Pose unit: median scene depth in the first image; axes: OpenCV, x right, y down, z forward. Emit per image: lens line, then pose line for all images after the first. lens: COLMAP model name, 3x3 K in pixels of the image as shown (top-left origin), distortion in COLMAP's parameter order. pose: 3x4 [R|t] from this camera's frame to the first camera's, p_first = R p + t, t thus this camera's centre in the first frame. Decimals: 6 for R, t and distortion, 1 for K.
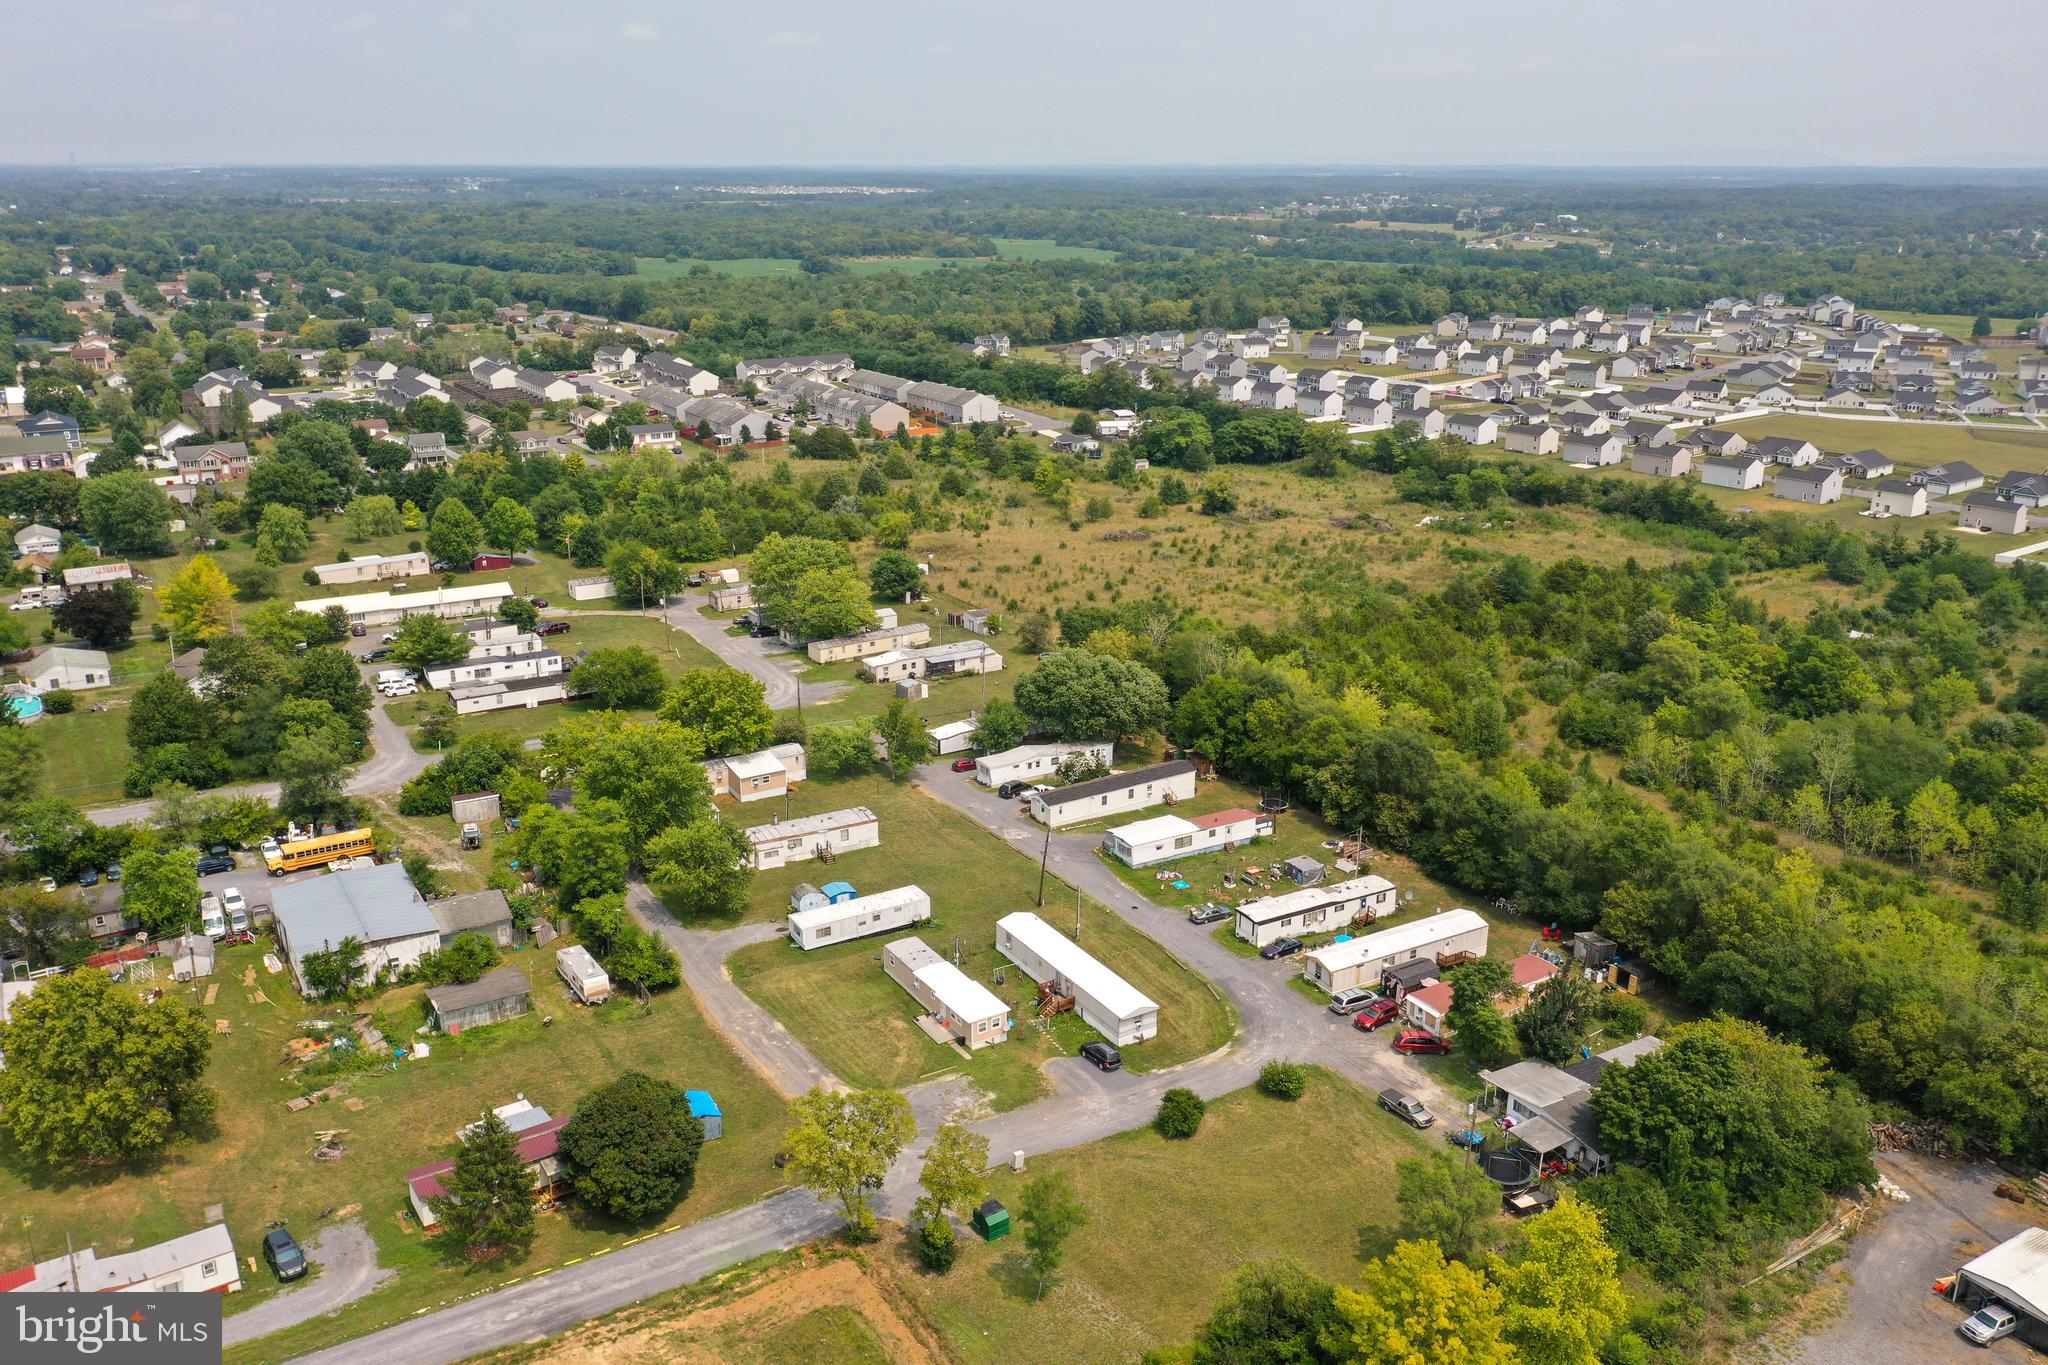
lens RADIAL K [[1612.8, 0, 1028.8], [0, 1612.8, 683.0], [0, 0, 1]] dist [0.007784, -0.001361]
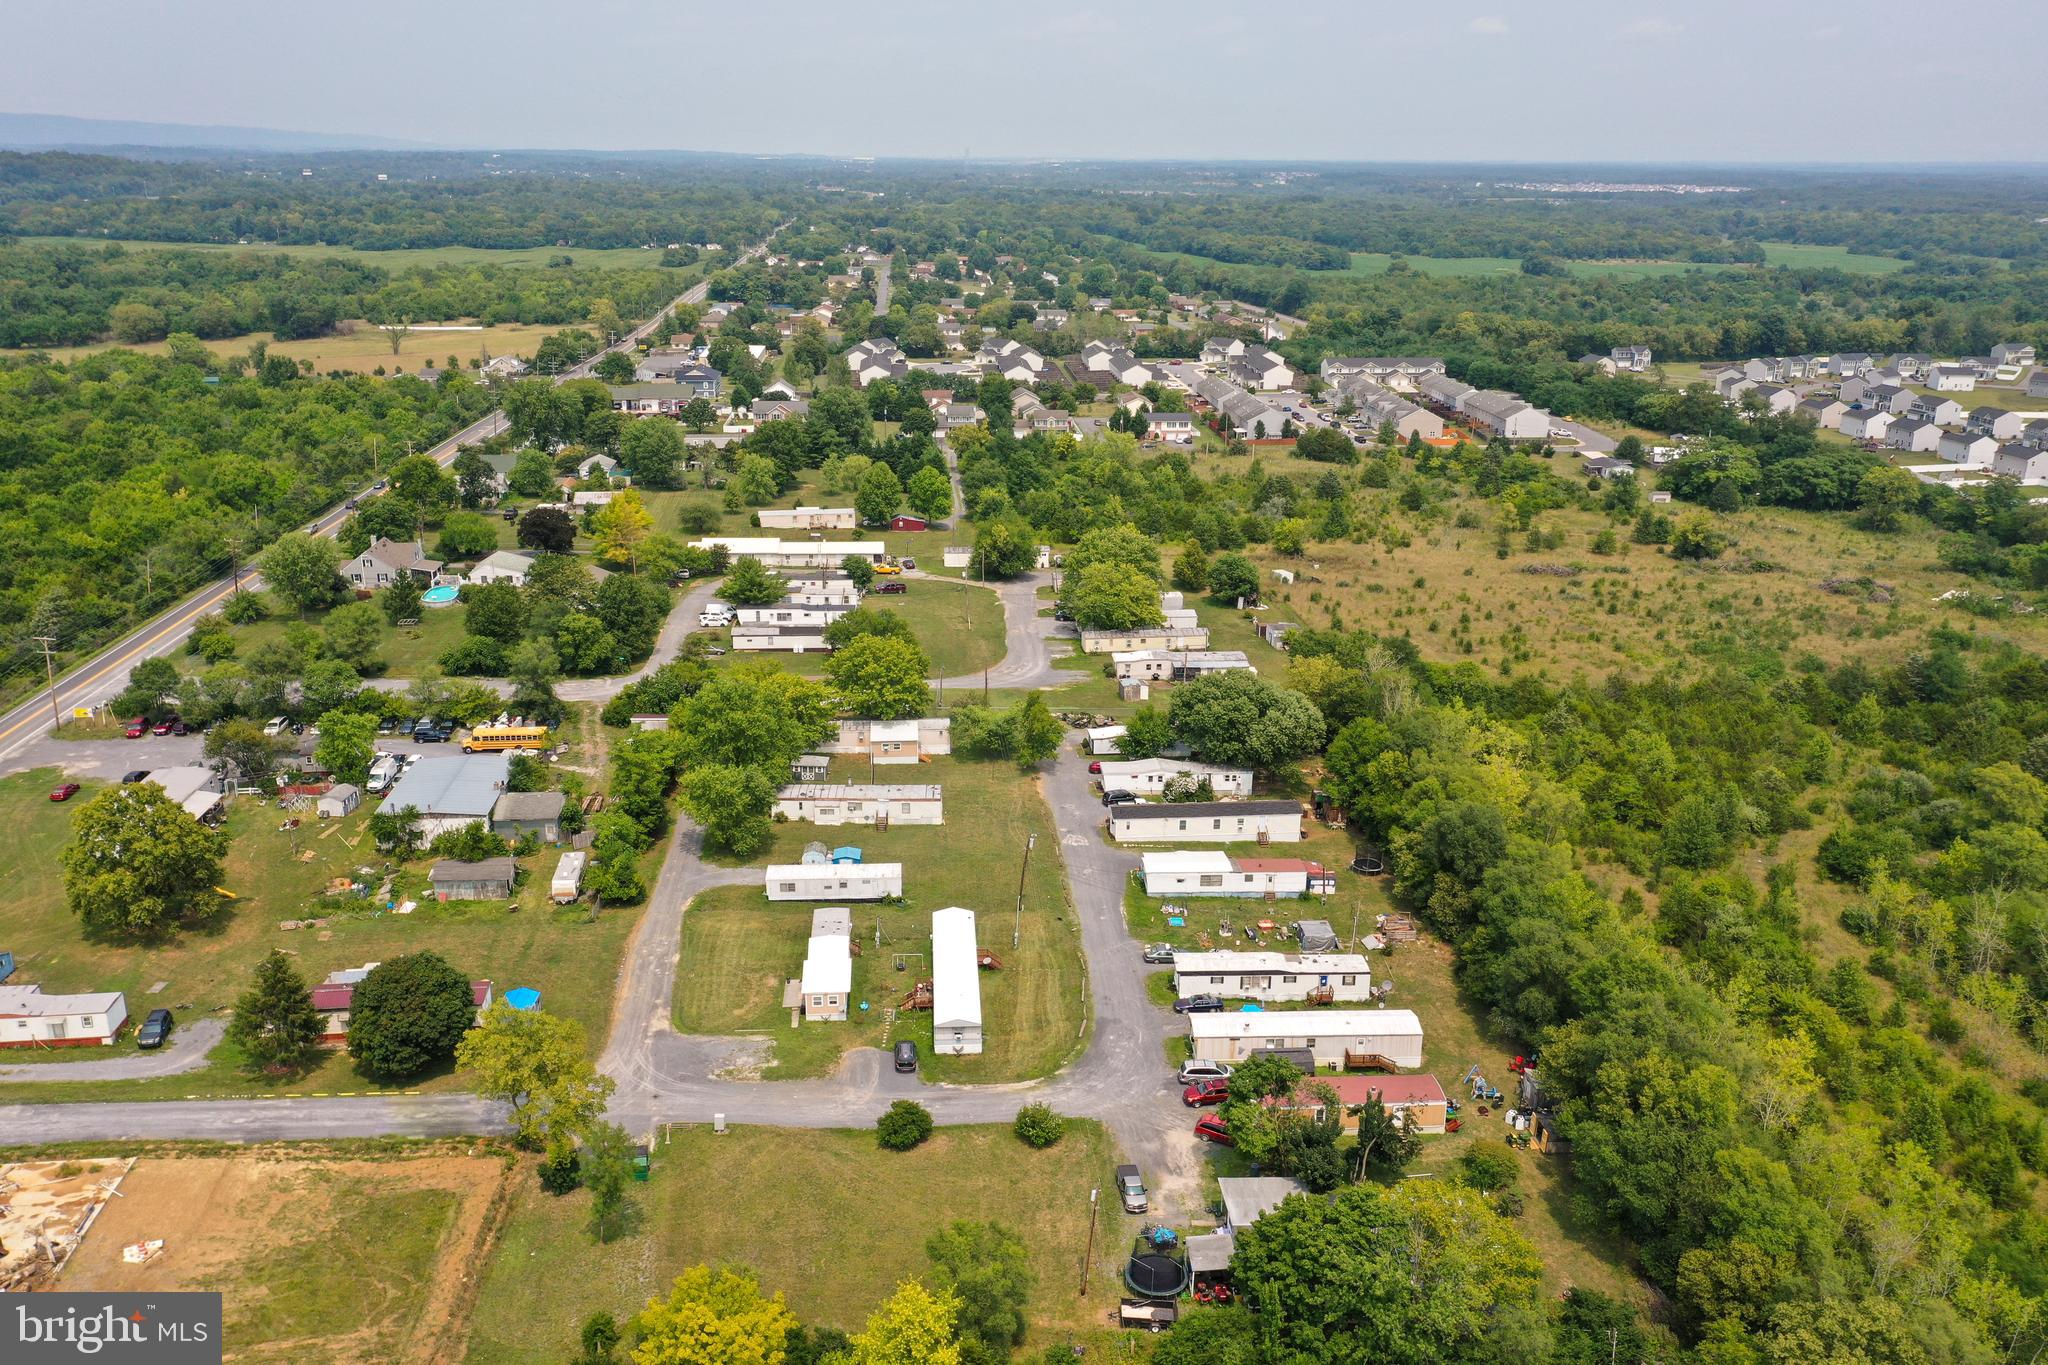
lens RADIAL K [[1612.8, 0, 1028.8], [0, 1612.8, 683.0], [0, 0, 1]] dist [0.007784, -0.001361]
pose [[0.886976, 0.148062, -0.437437, 0.363452], [-0.146972, 0.988465, 0.036560, -0.031766], [0.437805, 0.031863, 0.898505, 0.090628]]
